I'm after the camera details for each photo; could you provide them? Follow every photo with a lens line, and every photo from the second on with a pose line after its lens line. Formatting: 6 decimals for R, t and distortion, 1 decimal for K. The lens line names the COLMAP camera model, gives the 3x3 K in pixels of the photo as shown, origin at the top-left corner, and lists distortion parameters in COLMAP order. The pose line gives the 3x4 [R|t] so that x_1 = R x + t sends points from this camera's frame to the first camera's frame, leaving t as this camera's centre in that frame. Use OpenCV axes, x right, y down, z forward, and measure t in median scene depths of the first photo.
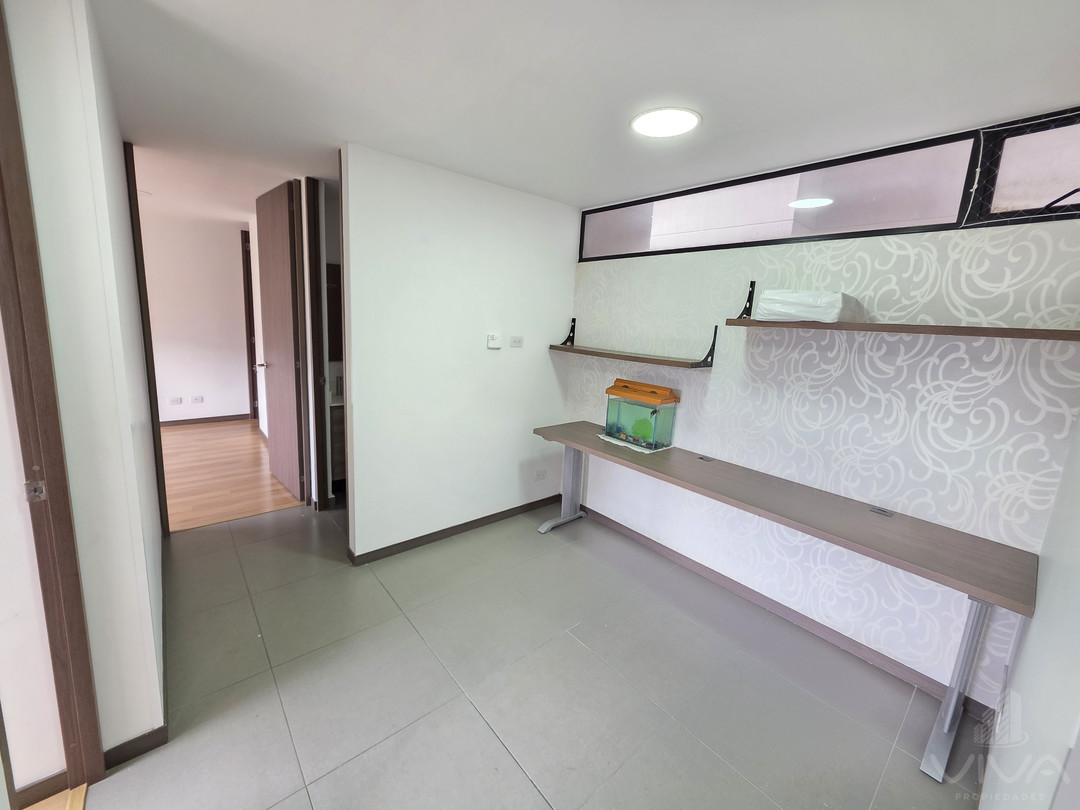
lens RADIAL K [[431.4, 0, 529.0], [0, 431.4, 389.0], [0, 0, 1]] dist [0.005944, -0.000979]
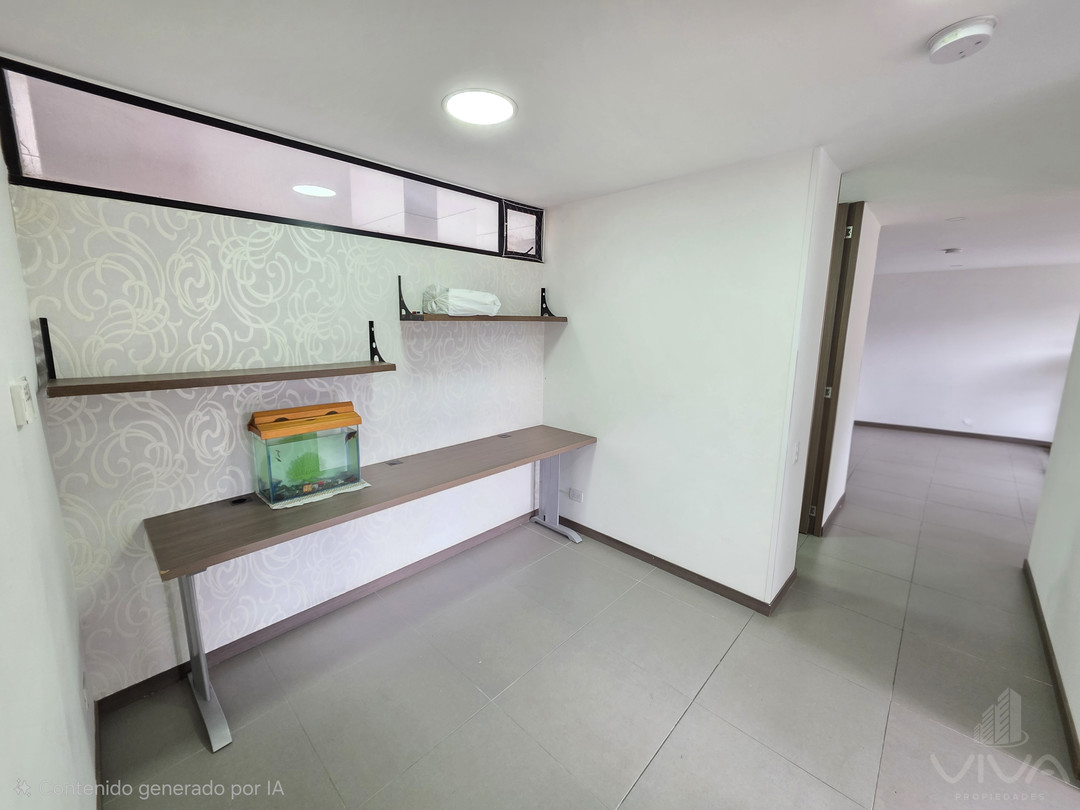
lens RADIAL K [[431.4, 0, 536.5], [0, 431.4, 390.7], [0, 0, 1]] dist [0.005944, -0.000979]
pose [[-0.107987, -0.208642, 0.972012, -0.548957], [0.151729, 0.962816, 0.223525, -0.165790], [-0.982506, 0.171620, -0.072314, 0.796726]]
